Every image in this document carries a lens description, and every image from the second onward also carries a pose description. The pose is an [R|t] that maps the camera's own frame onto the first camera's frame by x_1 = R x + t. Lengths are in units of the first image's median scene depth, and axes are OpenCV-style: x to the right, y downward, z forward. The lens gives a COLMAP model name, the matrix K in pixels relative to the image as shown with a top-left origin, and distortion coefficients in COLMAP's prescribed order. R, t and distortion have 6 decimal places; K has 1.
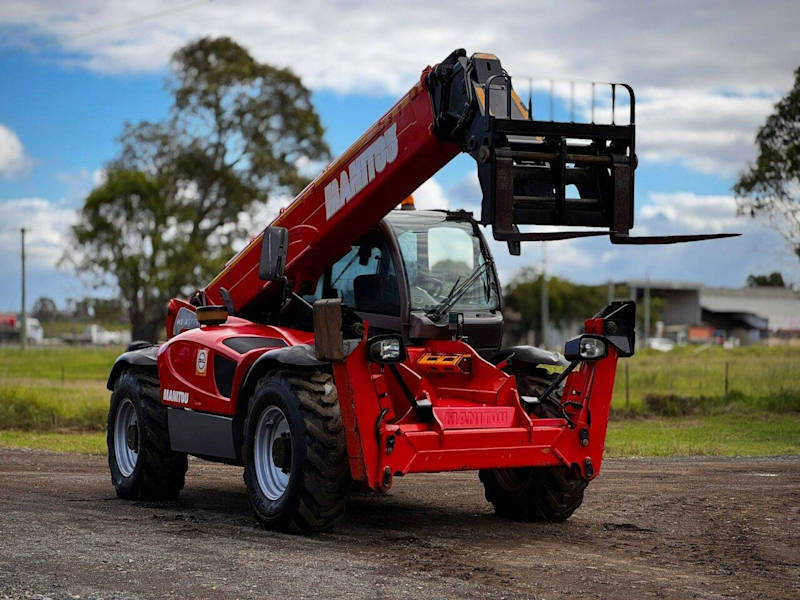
lens RADIAL K [[1806.6, 0, 401.0], [0, 1806.6, 299.2], [0, 0, 1]] dist [0.109680, 0.000000]
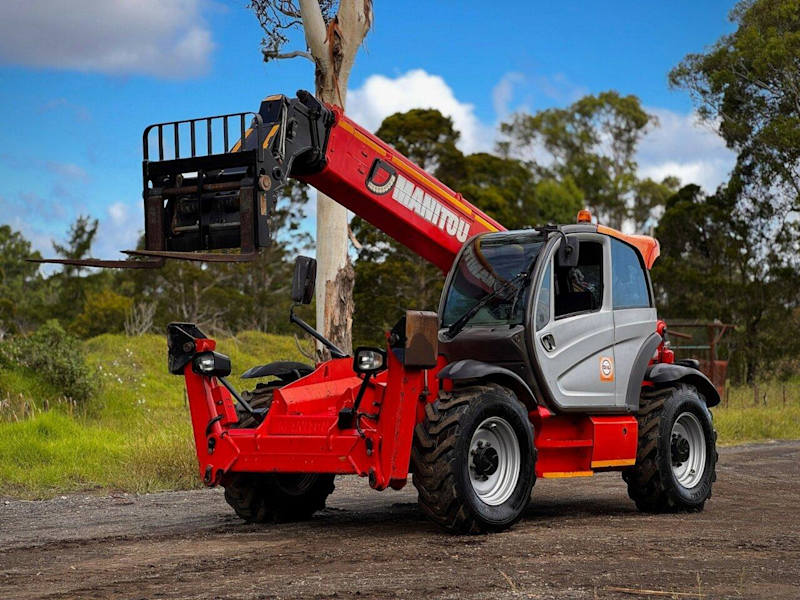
lens RADIAL K [[1806.6, 0, 395.3], [0, 1806.6, 296.7], [0, 0, 1]] dist [0.109680, 0.000000]
pose [[0.451665, -0.044588, -0.891073, 1.042267], [0.023529, 0.998998, -0.038062, 0.030771], [0.891877, -0.003774, 0.452262, 0.559393]]
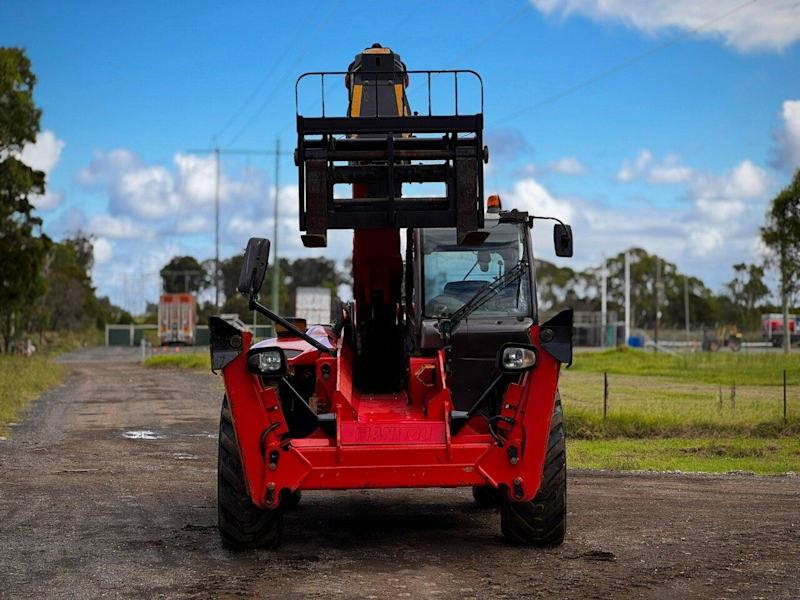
lens RADIAL K [[1806.6, 0, 399.9], [0, 1806.6, 297.2], [0, 0, 1]] dist [0.109680, 0.000000]
pose [[0.908234, -0.019023, -0.418031, 0.441006], [0.017467, 0.999819, -0.007550, 0.002050], [0.418099, -0.000445, 0.908401, 0.146493]]
